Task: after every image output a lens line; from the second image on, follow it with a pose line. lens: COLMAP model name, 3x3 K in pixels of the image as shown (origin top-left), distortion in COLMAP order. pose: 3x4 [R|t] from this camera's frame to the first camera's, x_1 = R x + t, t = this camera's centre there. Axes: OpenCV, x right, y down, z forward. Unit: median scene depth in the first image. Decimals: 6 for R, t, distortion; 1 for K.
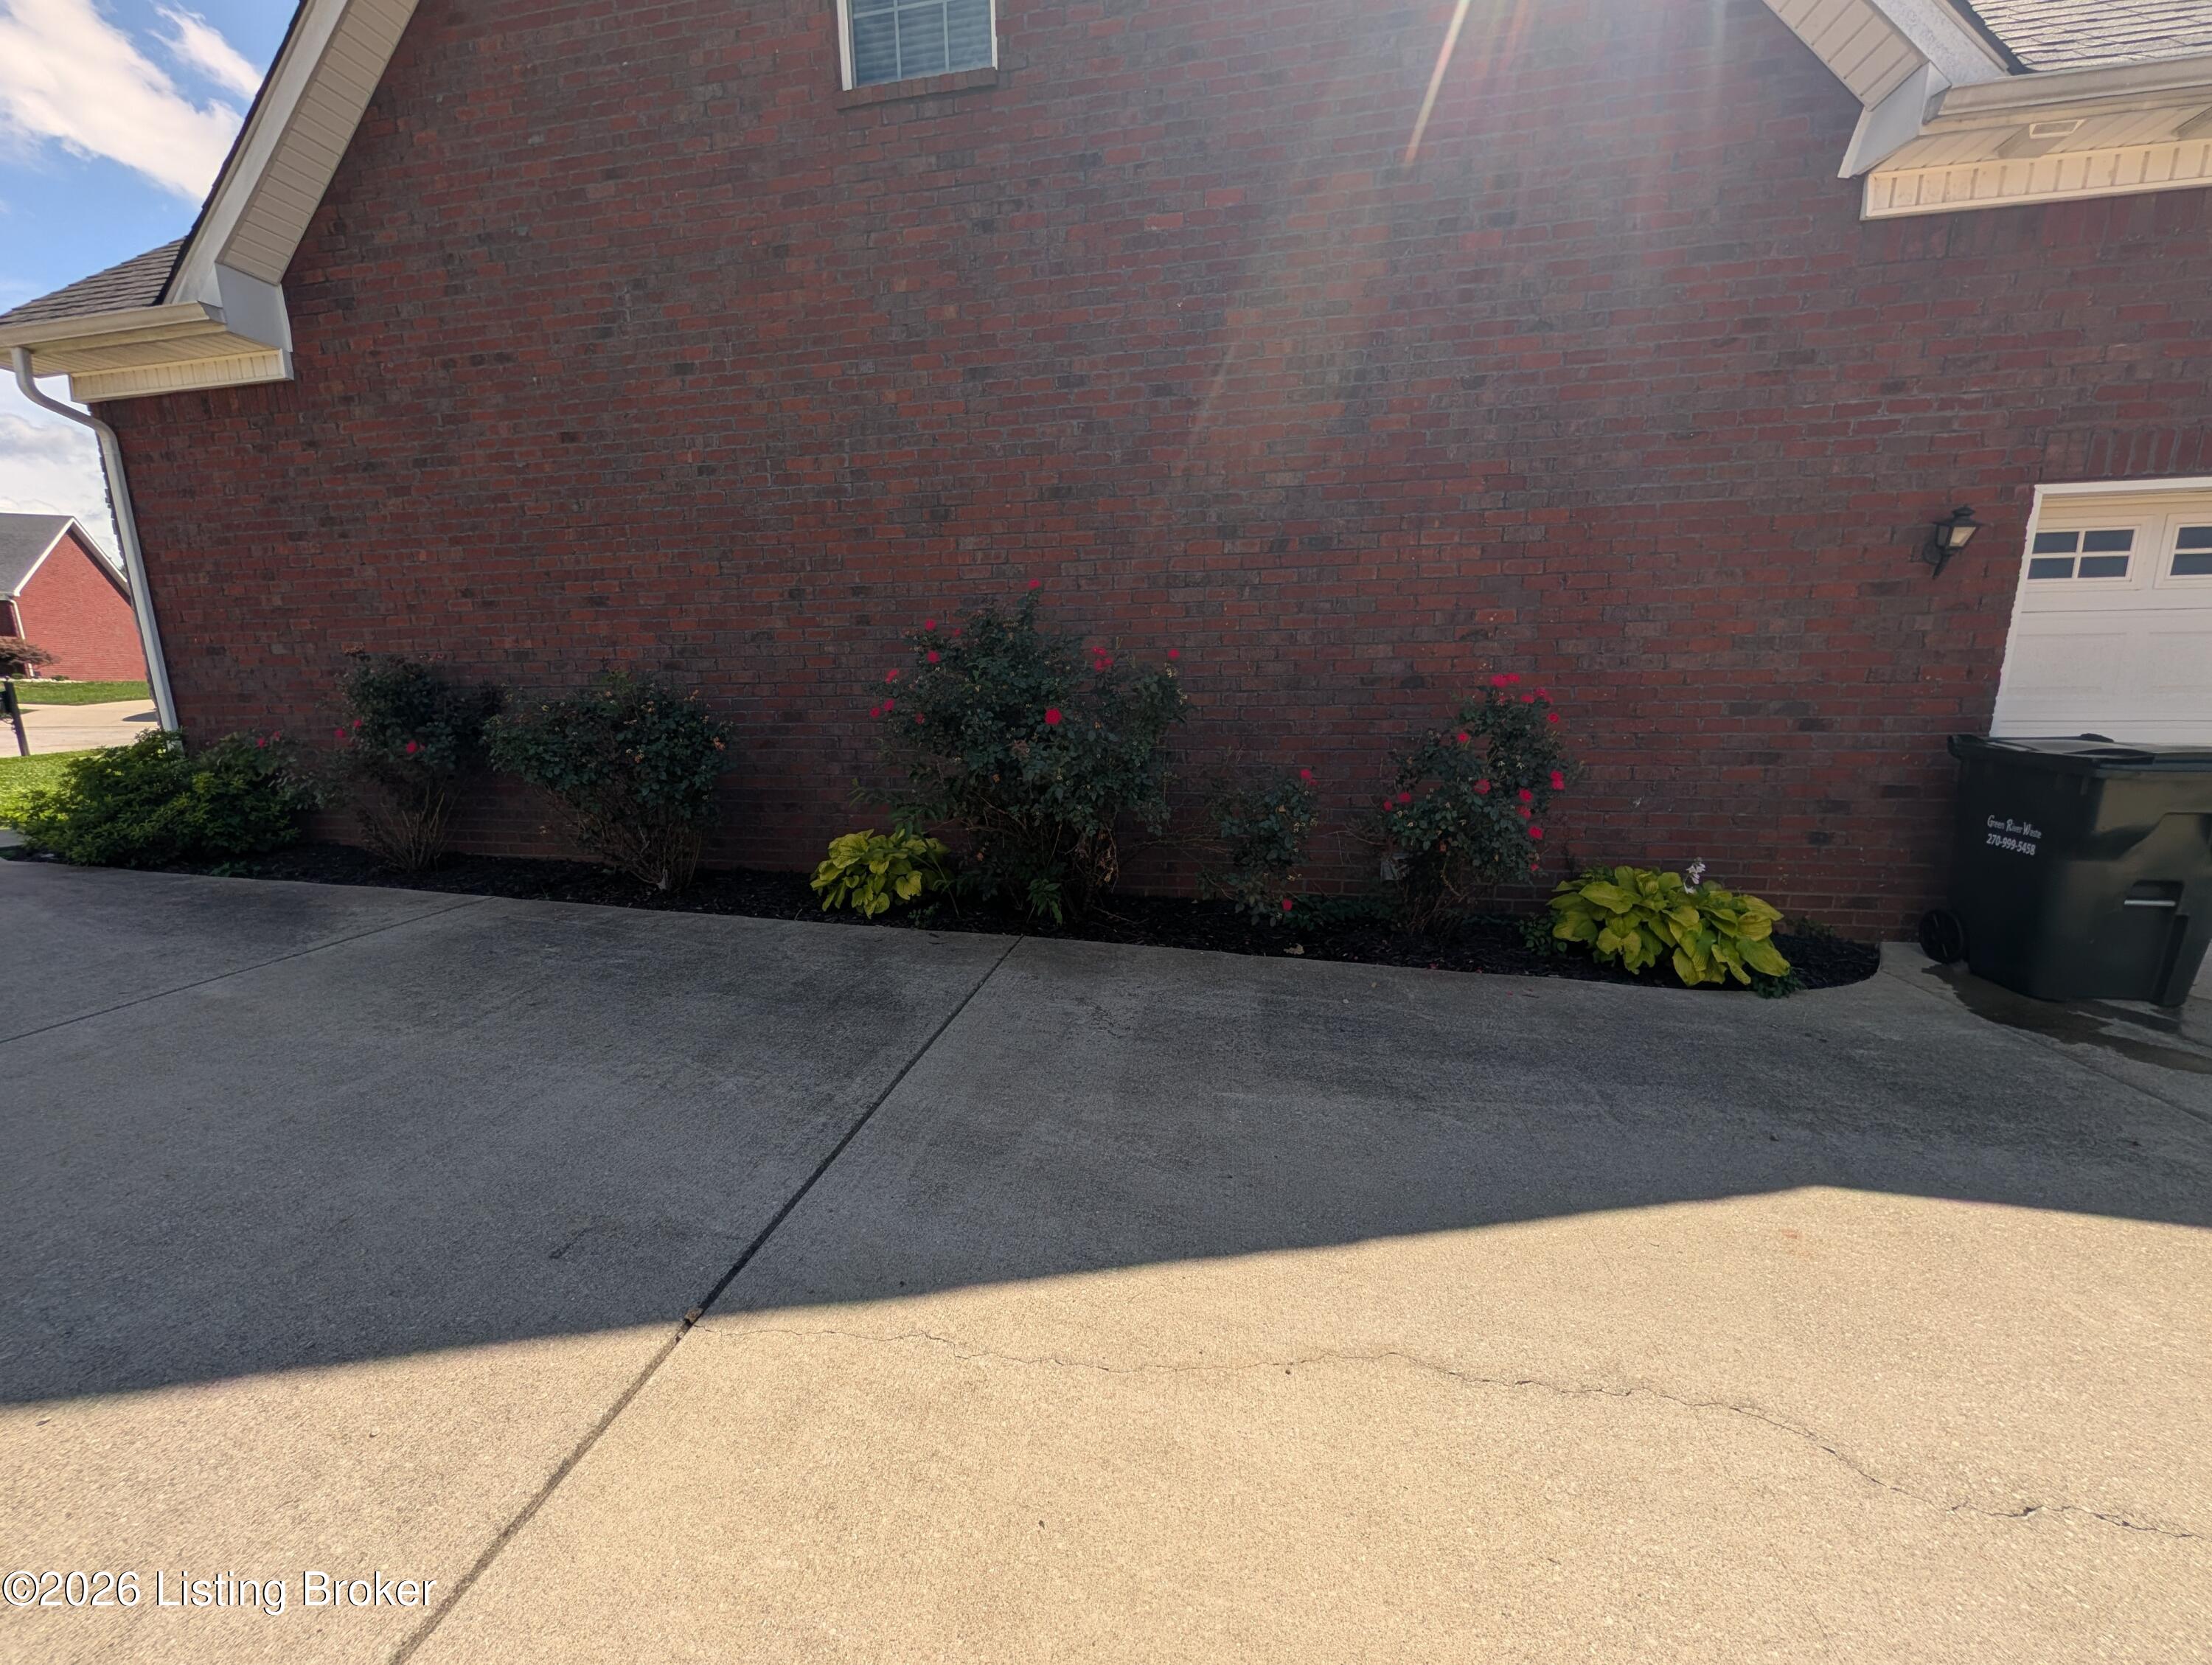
lens RADIAL K [[854.7, 0, 1099.3], [0, 854.7, 837.4], [0, 0, 1]] dist [0.001768, 0.000079]
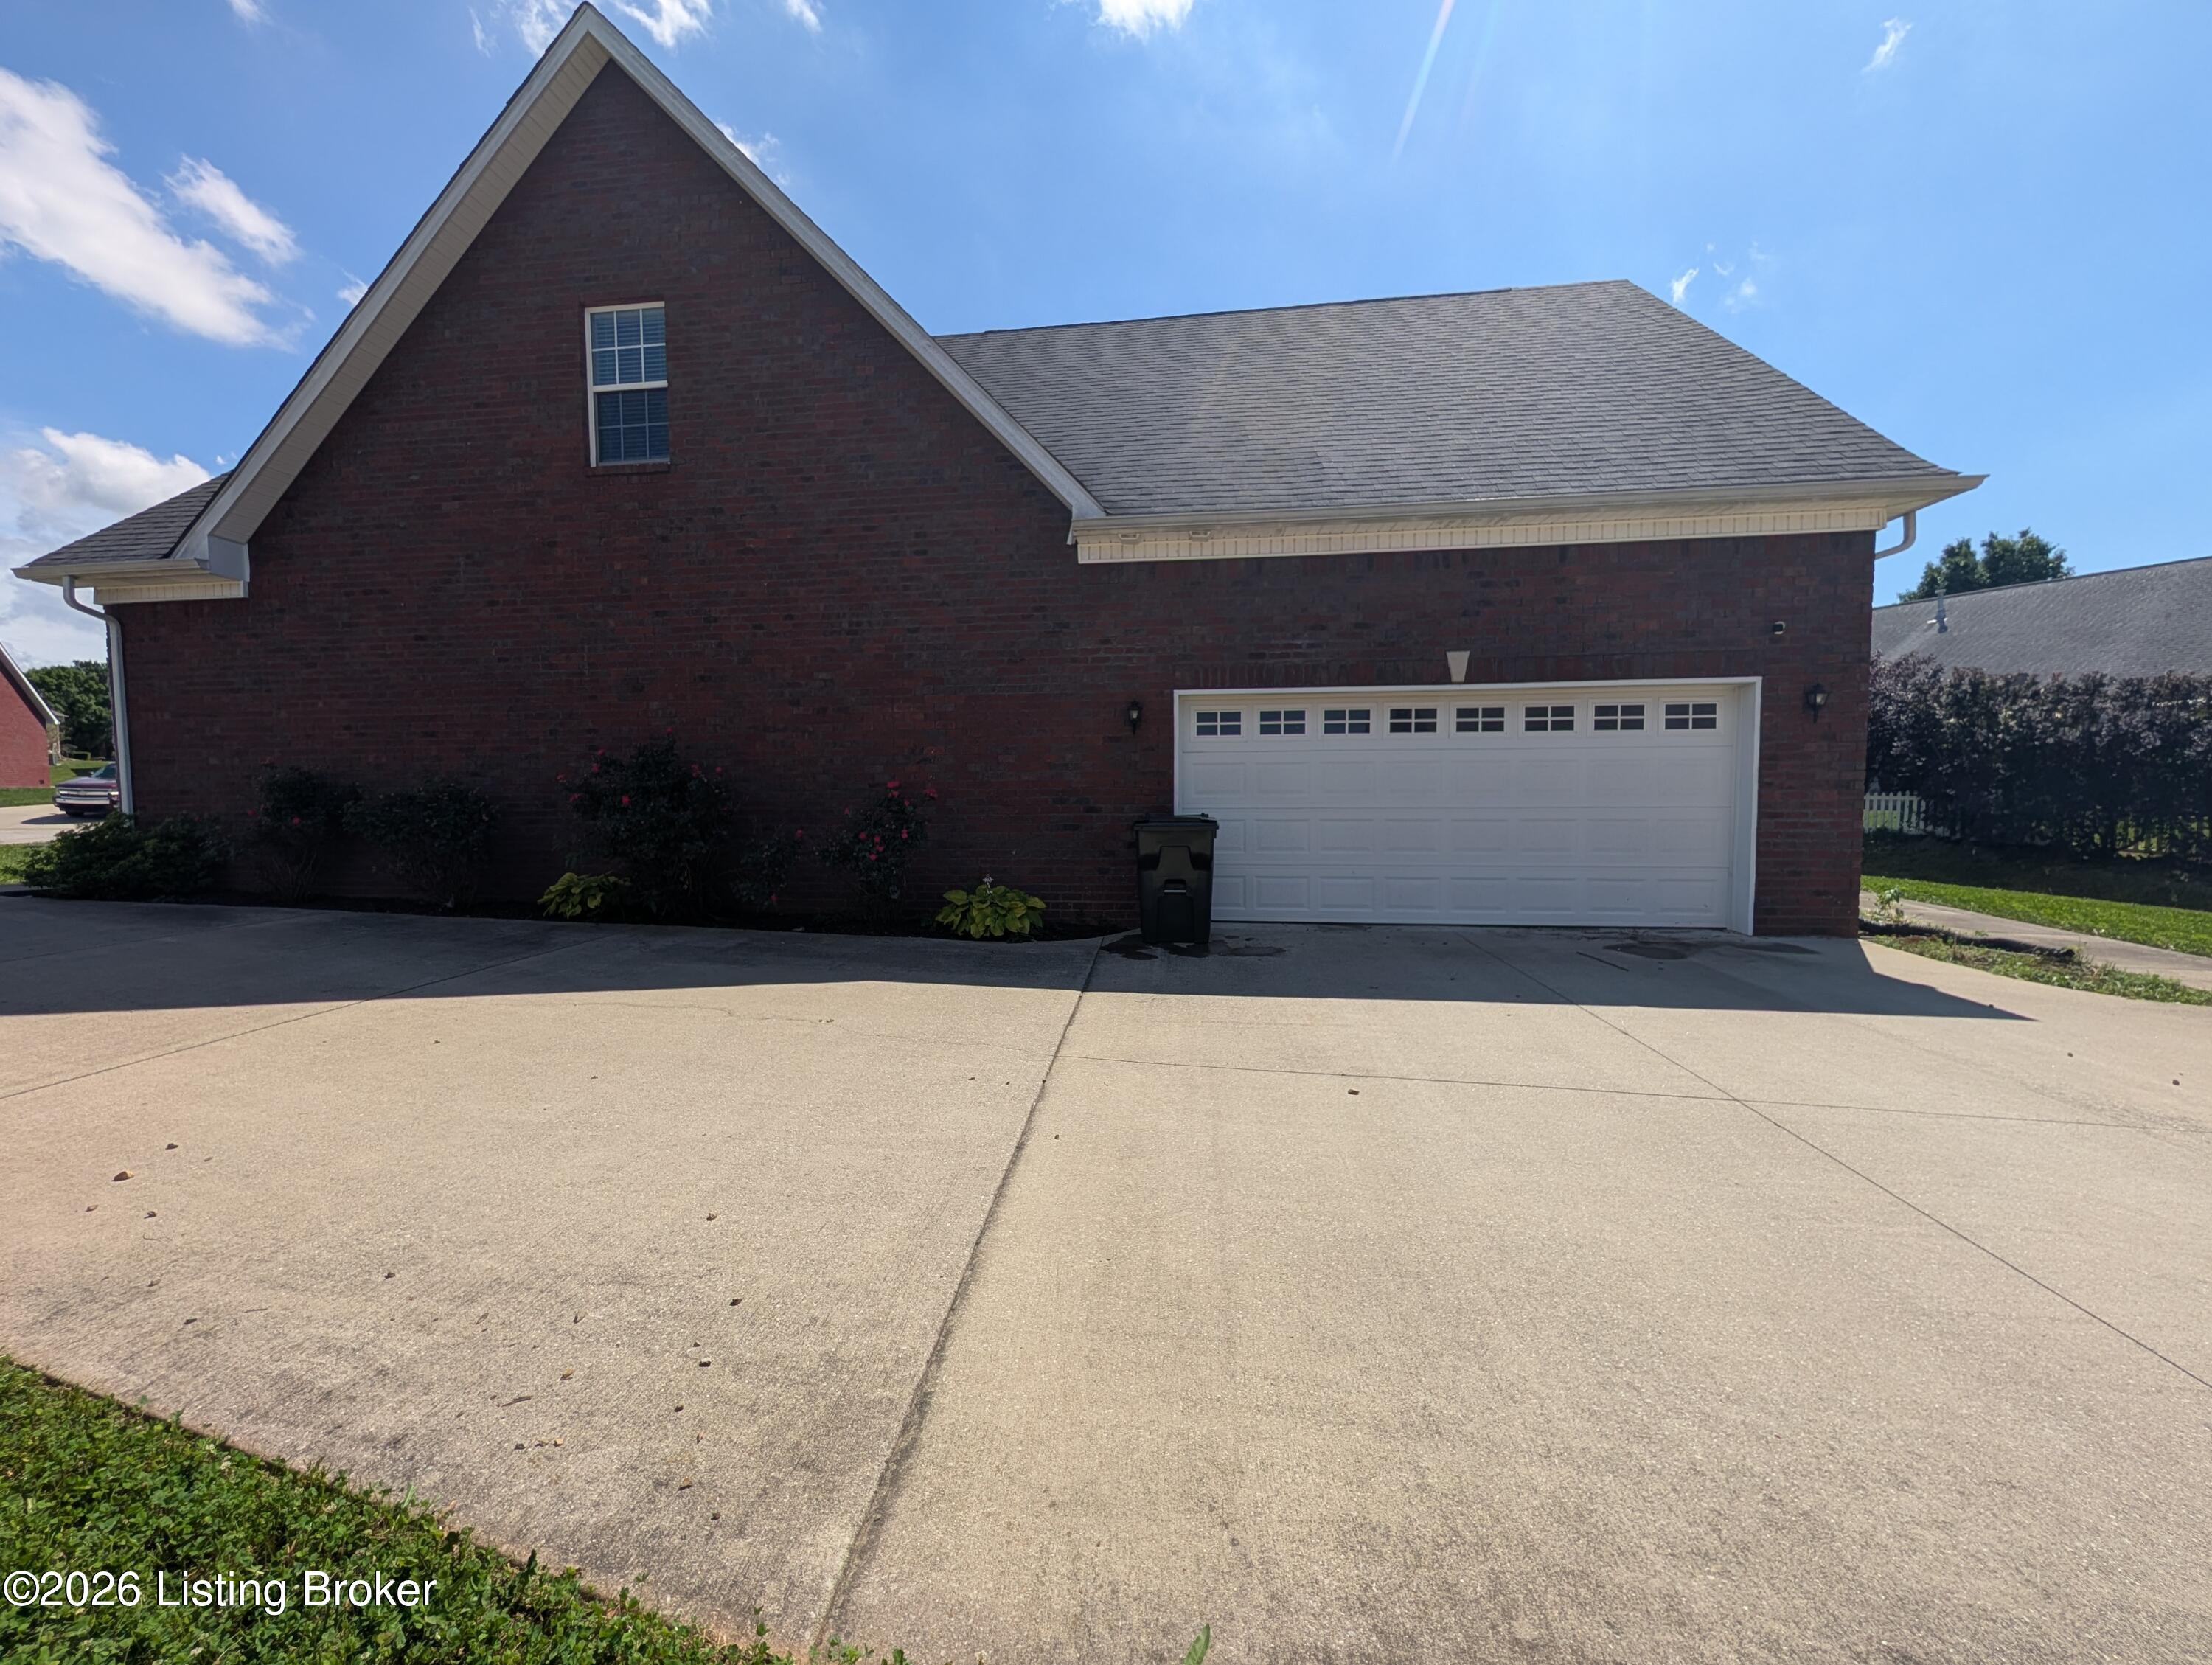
lens RADIAL K [[854.7, 0, 1100.3], [0, 854.7, 845.2], [0, 0, 1]] dist [0.001768, 0.000079]
pose [[0.997780, 0.004927, 0.066409, 0.638363], [0.003964, 0.991096, -0.133091, 0.170025], [-0.066473, 0.133059, 0.988876, -0.734180]]
